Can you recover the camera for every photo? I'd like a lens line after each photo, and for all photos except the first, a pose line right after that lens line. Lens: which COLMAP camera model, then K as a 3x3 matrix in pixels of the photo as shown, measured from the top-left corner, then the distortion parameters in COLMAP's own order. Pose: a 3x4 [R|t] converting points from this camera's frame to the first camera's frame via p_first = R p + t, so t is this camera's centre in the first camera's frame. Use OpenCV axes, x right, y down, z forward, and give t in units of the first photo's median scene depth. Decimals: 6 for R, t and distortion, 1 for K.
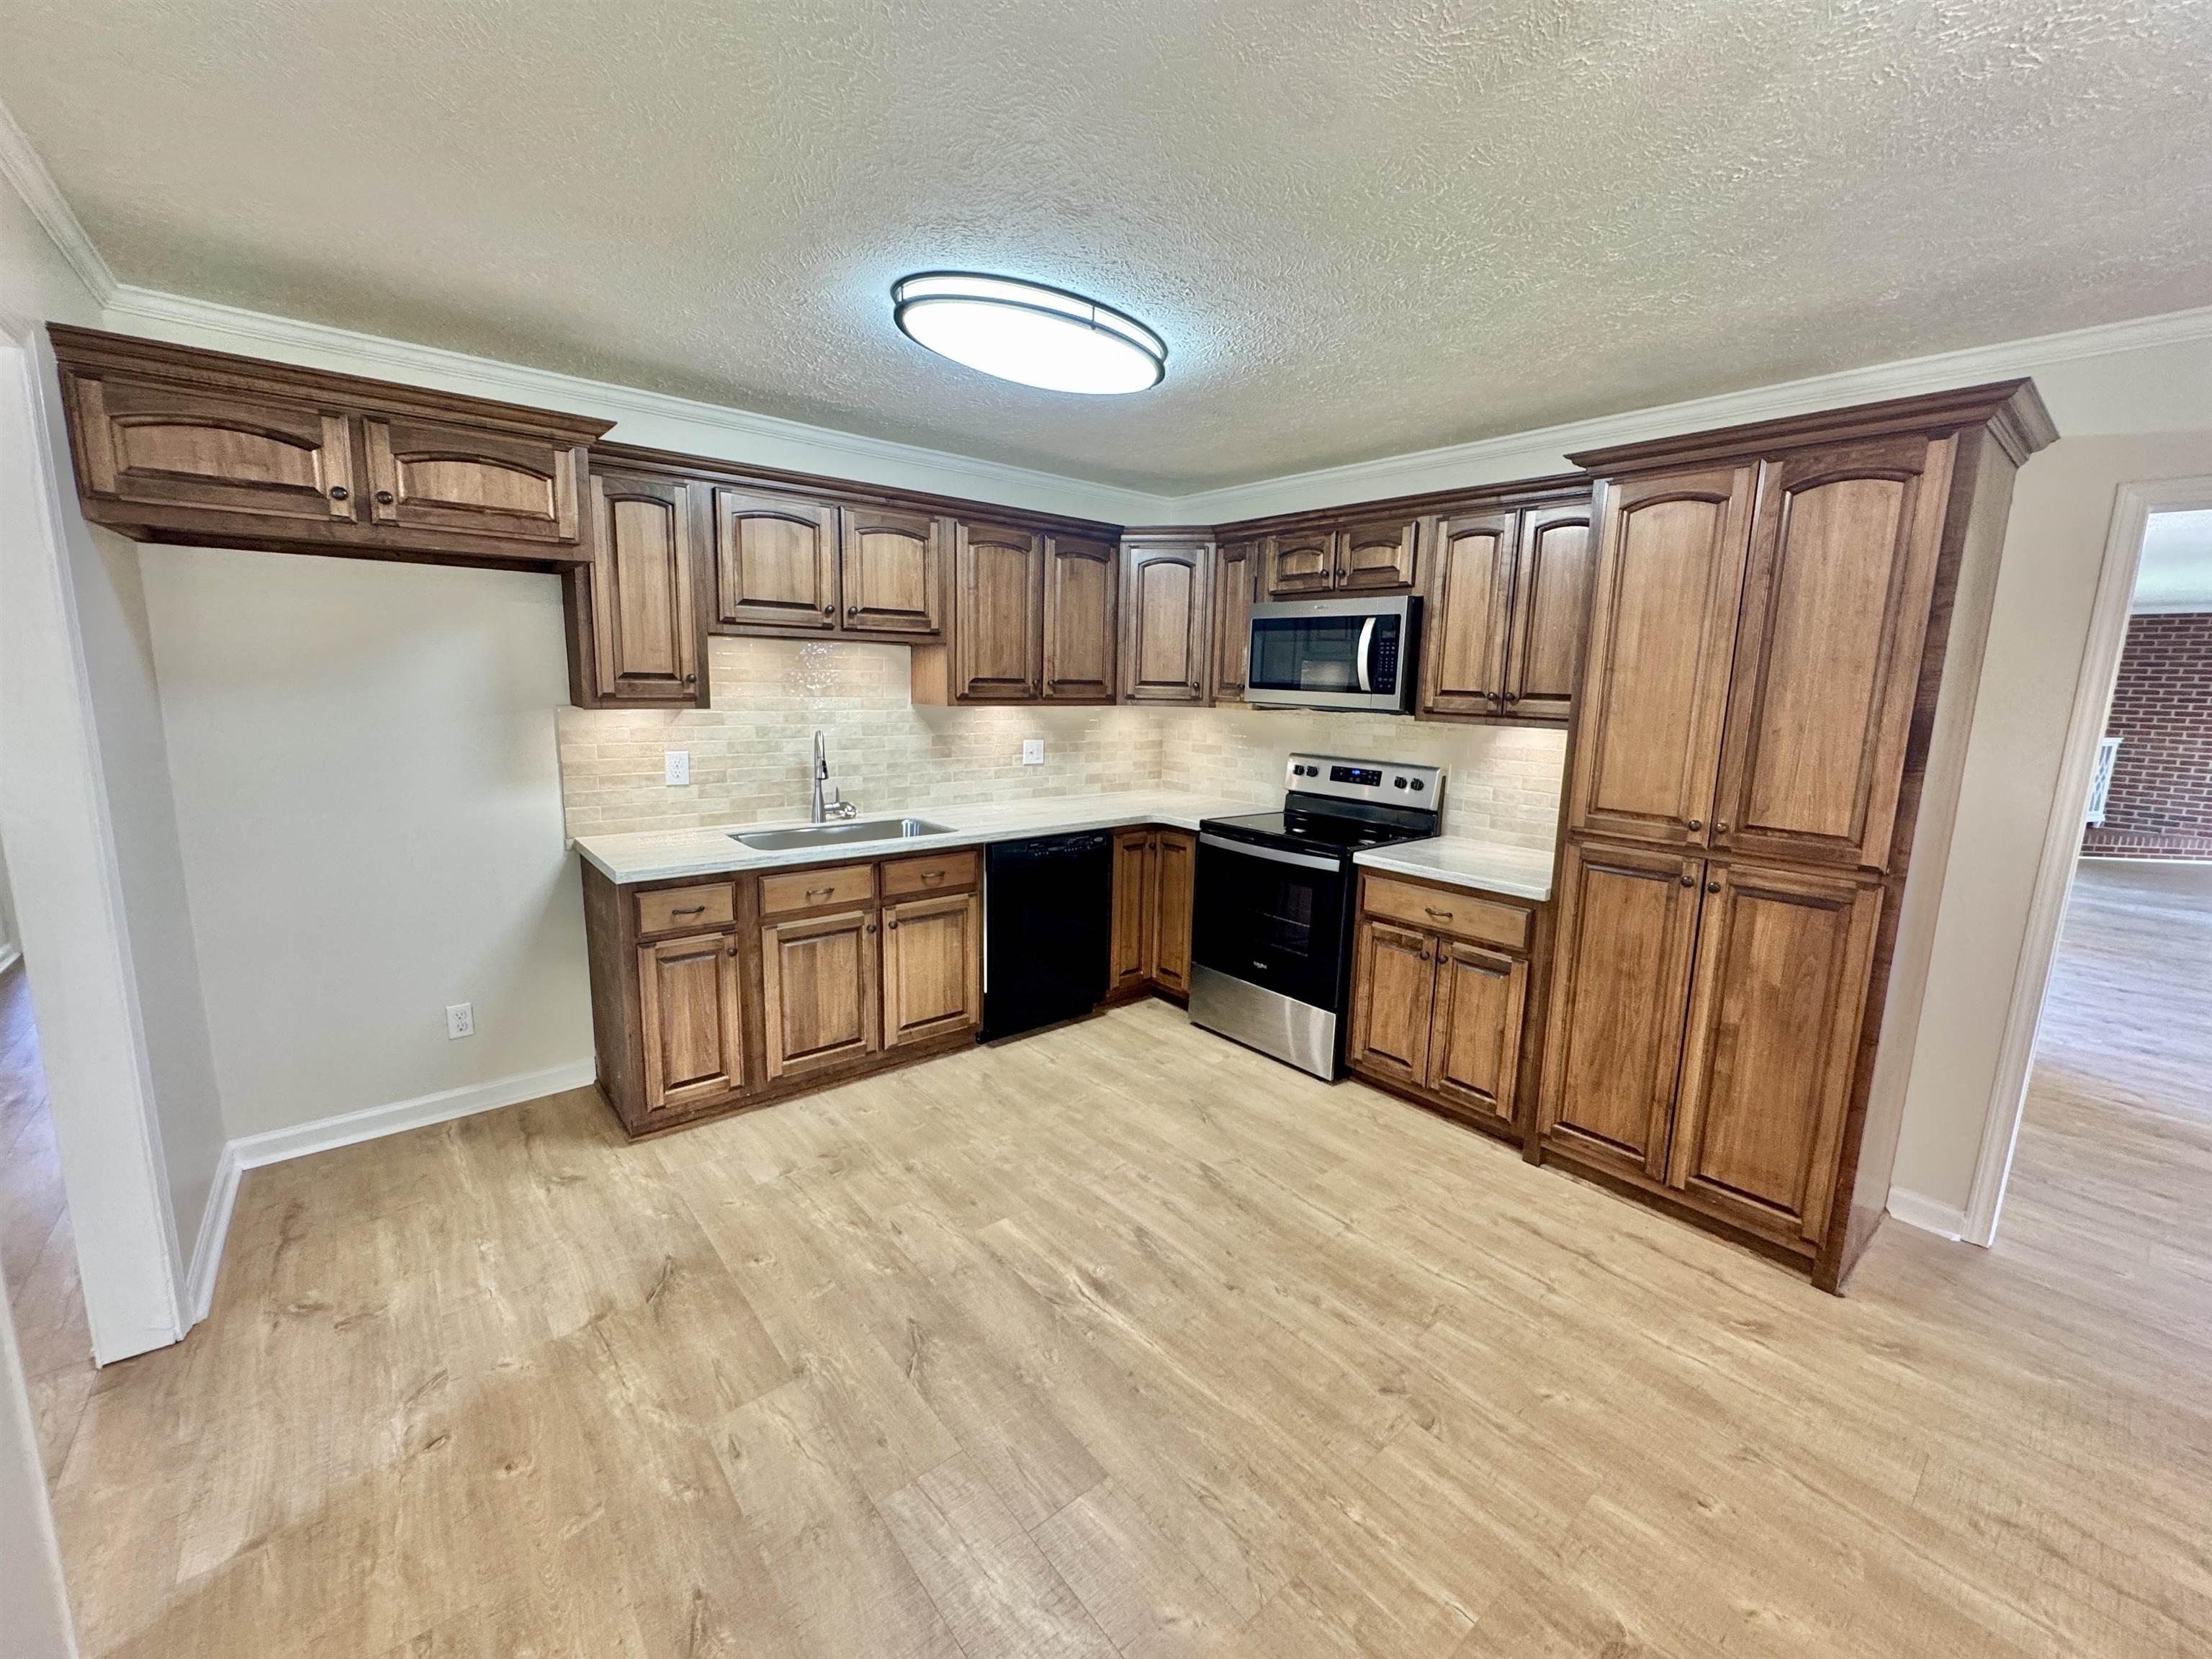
lens RADIAL K [[887.4, 0, 1102.6], [0, 887.4, 820.5], [0, 0, 1]] dist [-0.003997, 0.000550]
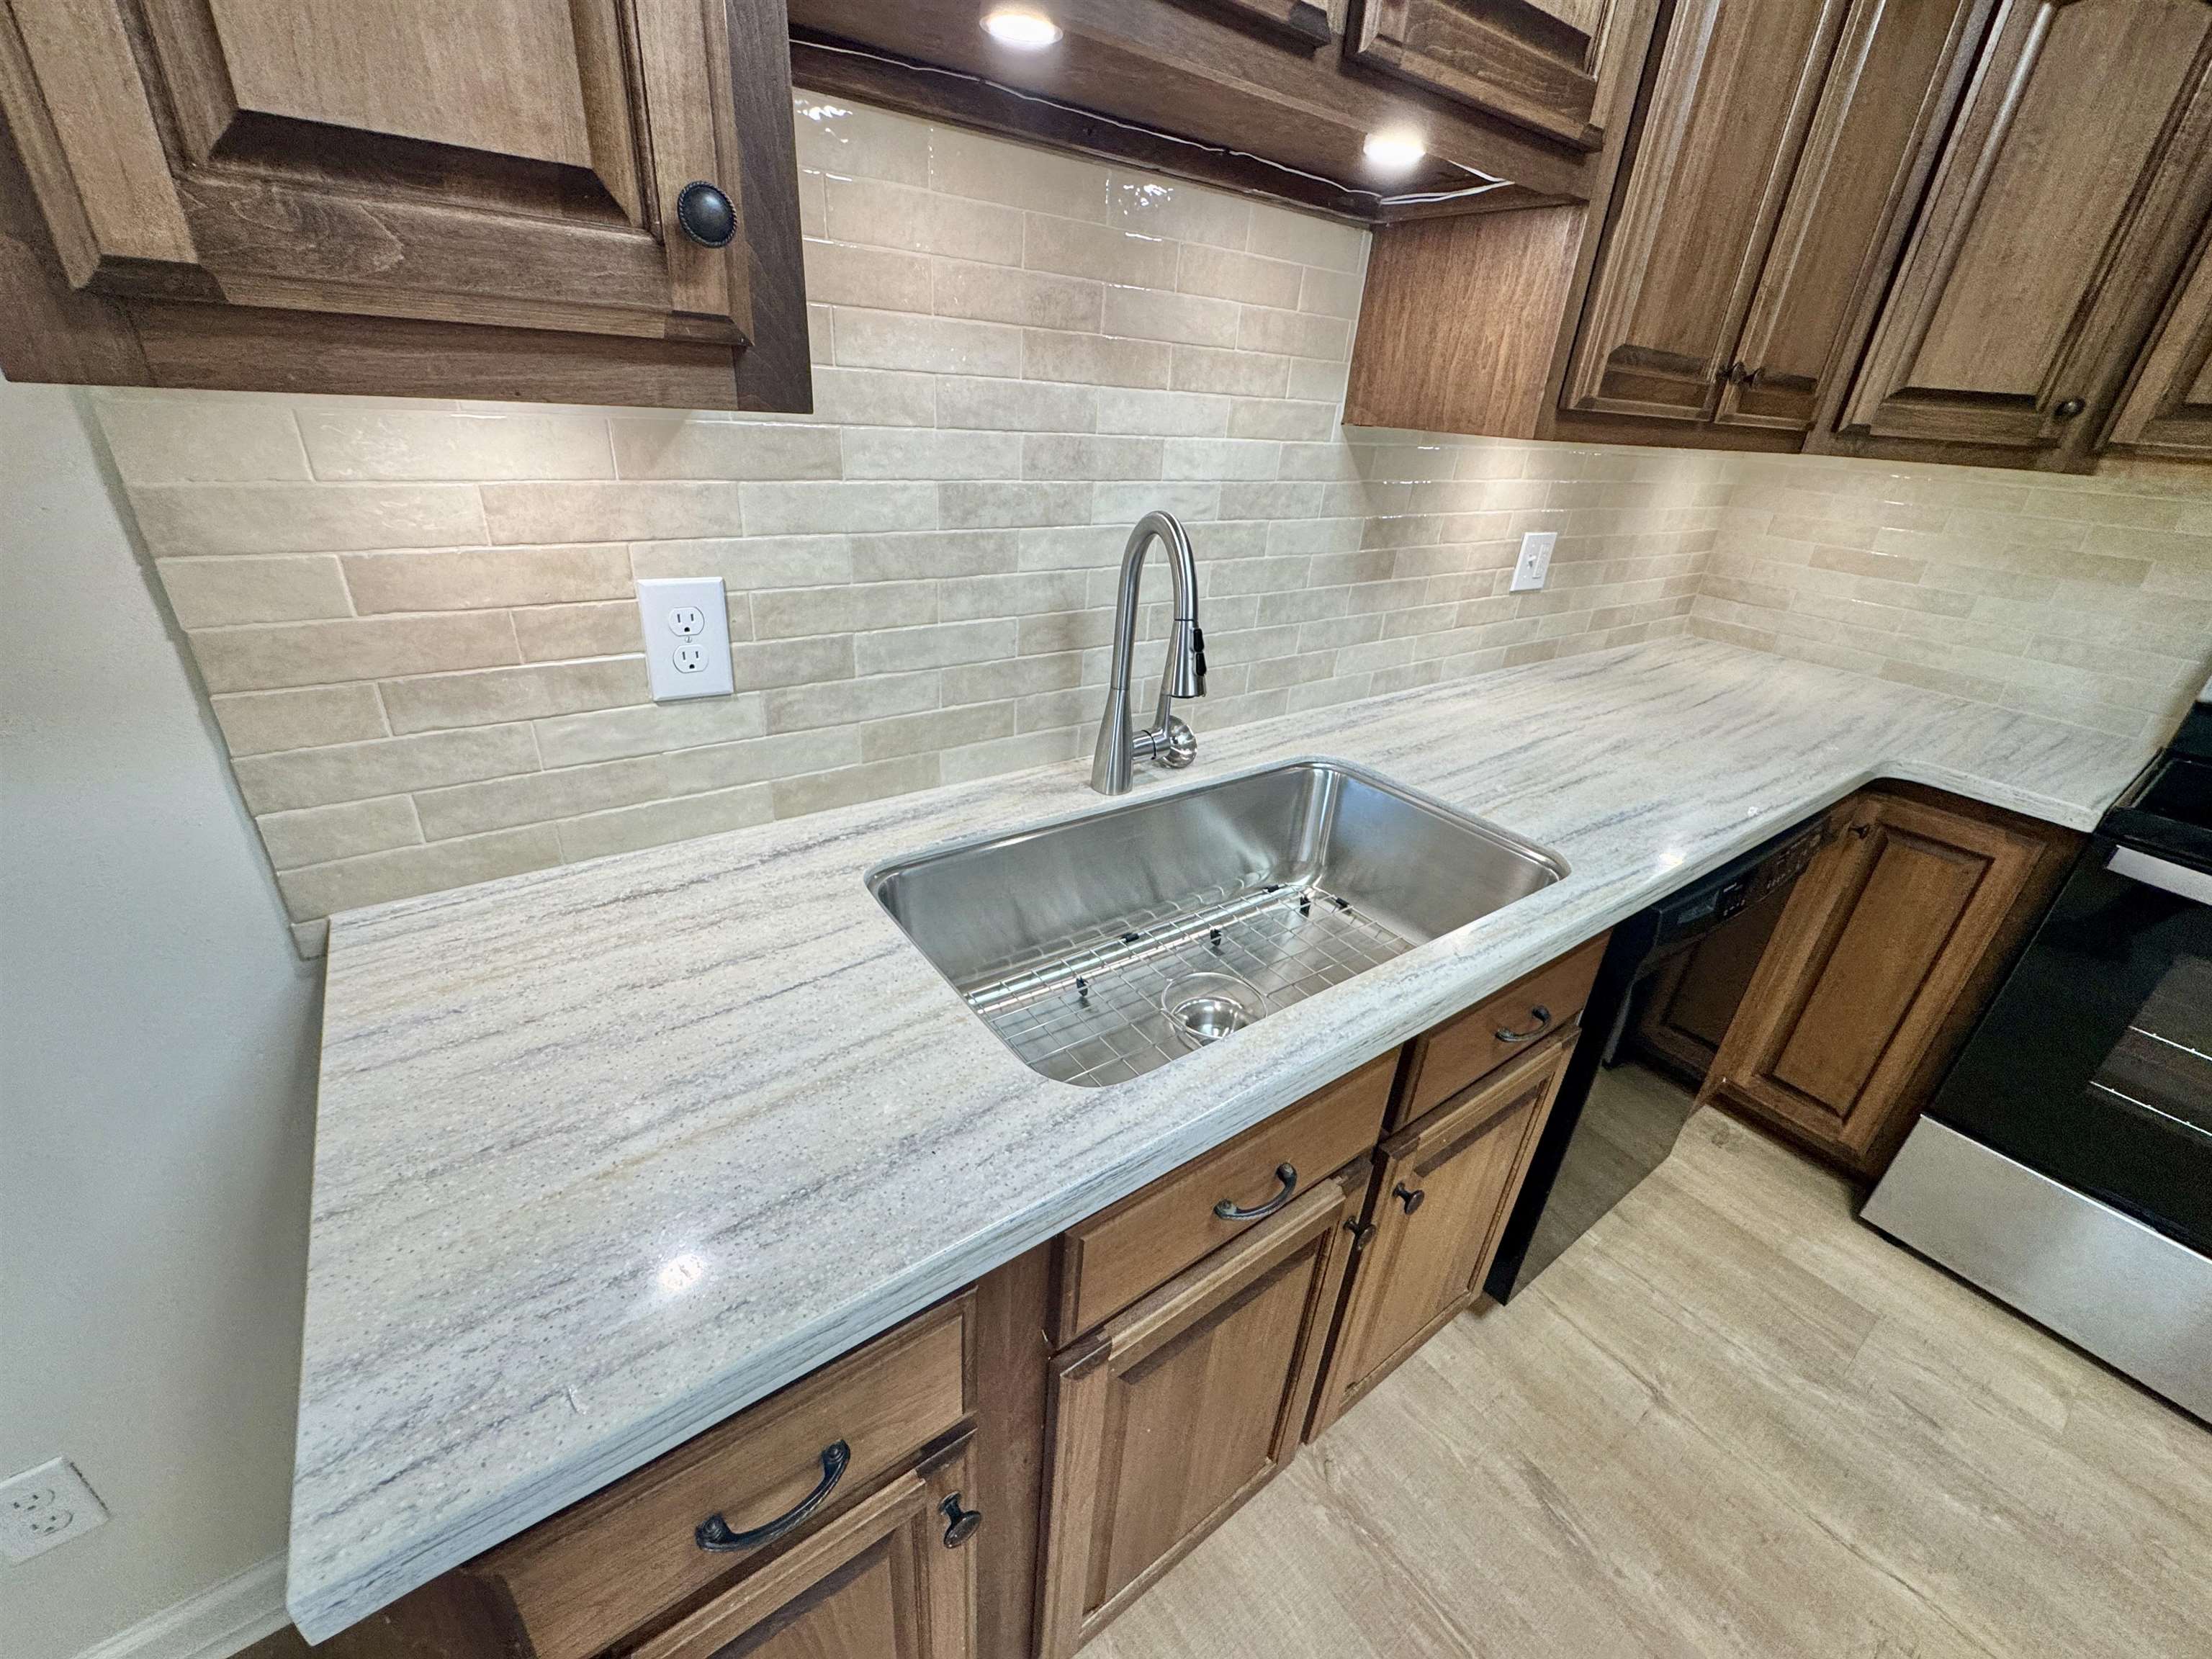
lens RADIAL K [[888.6, 0, 1103.6], [0, 888.6, 818.5], [0, 0, 1]] dist [-0.007231, -0.000098]
pose [[0.996955, 0.065564, -0.042220, -0.343854], [-0.051045, 0.957967, 0.282301, -0.092719], [0.058954, -0.279286, 0.958396, 0.746573]]
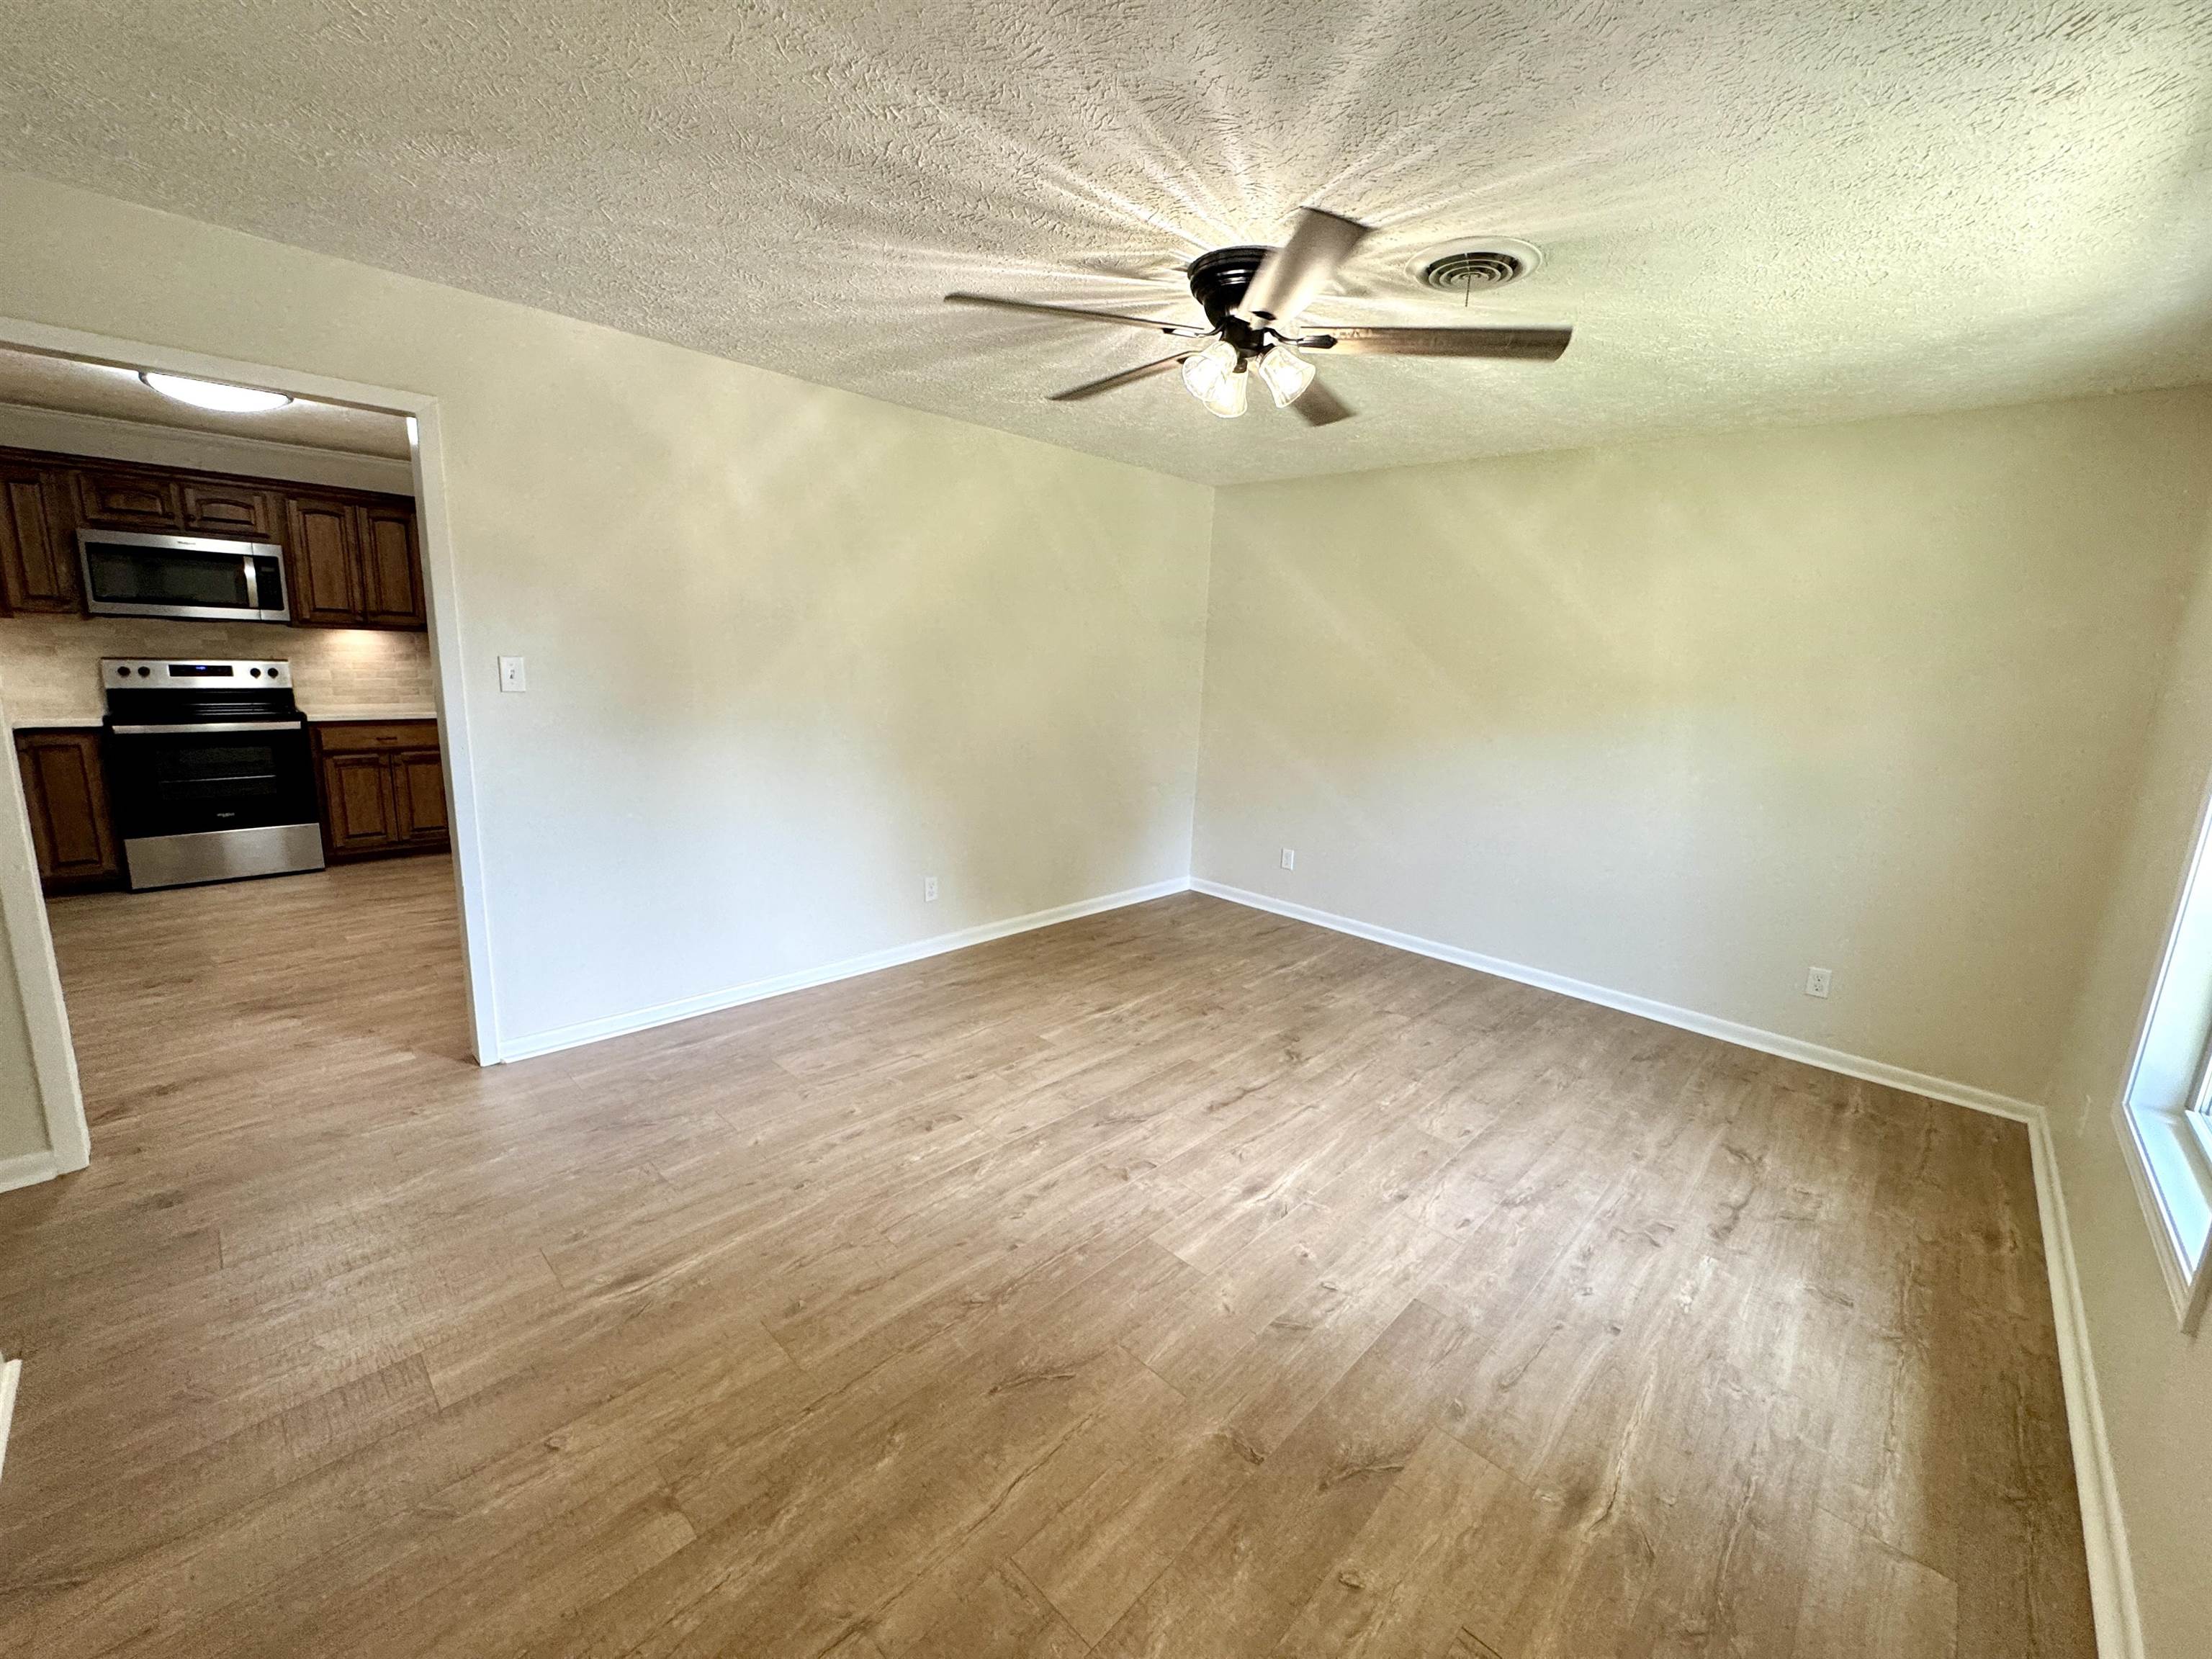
lens RADIAL K [[887.4, 0, 1102.6], [0, 887.4, 820.5], [0, 0, 1]] dist [-0.003997, 0.000550]
pose [[-0.106014, -0.221698, 0.969335, -1.415393], [0.113582, 0.965749, 0.233300, 0.011491], [-0.987856, 0.134832, -0.077202, -0.228856]]
